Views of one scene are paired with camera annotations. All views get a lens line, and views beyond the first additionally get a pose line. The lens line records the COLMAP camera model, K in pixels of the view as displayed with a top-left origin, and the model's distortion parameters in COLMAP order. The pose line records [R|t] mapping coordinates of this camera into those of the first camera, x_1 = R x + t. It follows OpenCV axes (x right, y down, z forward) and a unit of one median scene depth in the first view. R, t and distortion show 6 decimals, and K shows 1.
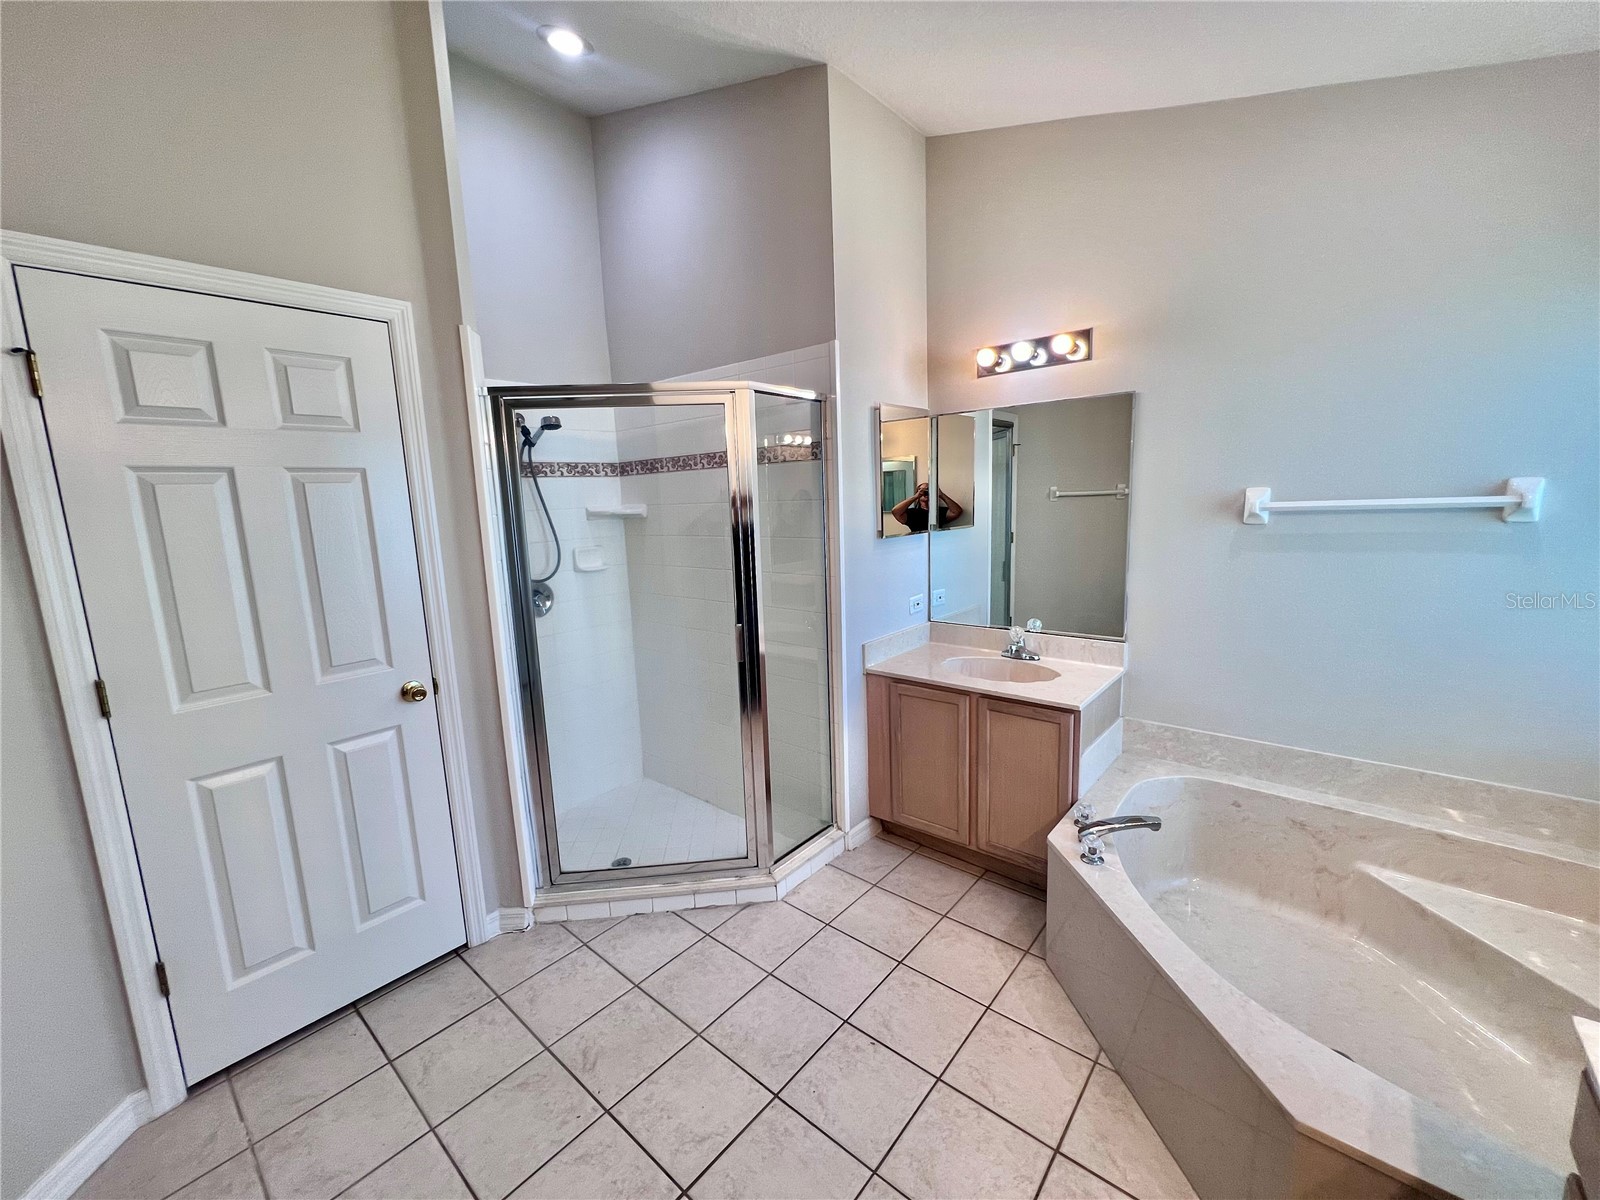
lens RADIAL K [[640.8, 0, 793.6], [0, 640.8, 599.9], [0, 0, 1]] dist [-0.004604, 0.001364]
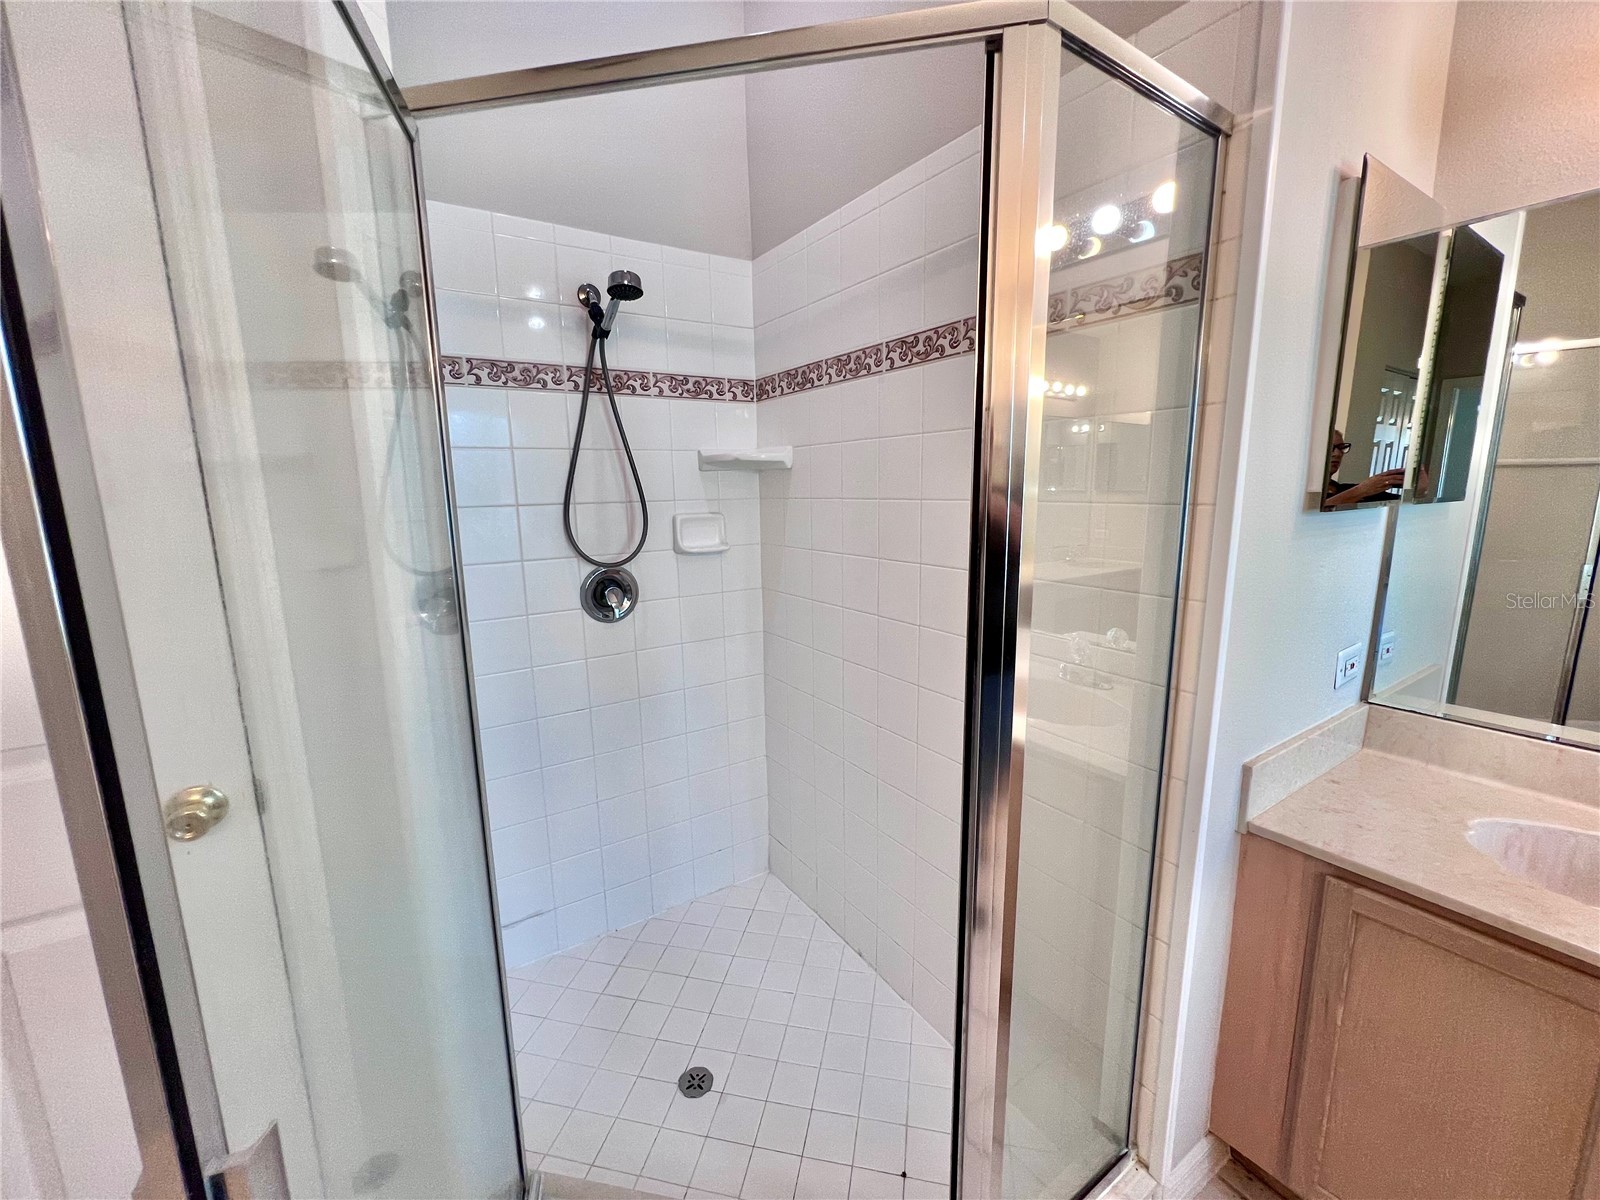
lens RADIAL K [[642.3, 0, 799.1], [0, 642.3, 596.4], [0, 0, 1]] dist [-0.005174, 0.001467]
pose [[0.960761, 0.070507, -0.268268, -0.056258], [-0.064790, 0.997444, 0.030119, -0.028879], [0.269706, -0.011556, 0.962873, 0.441652]]
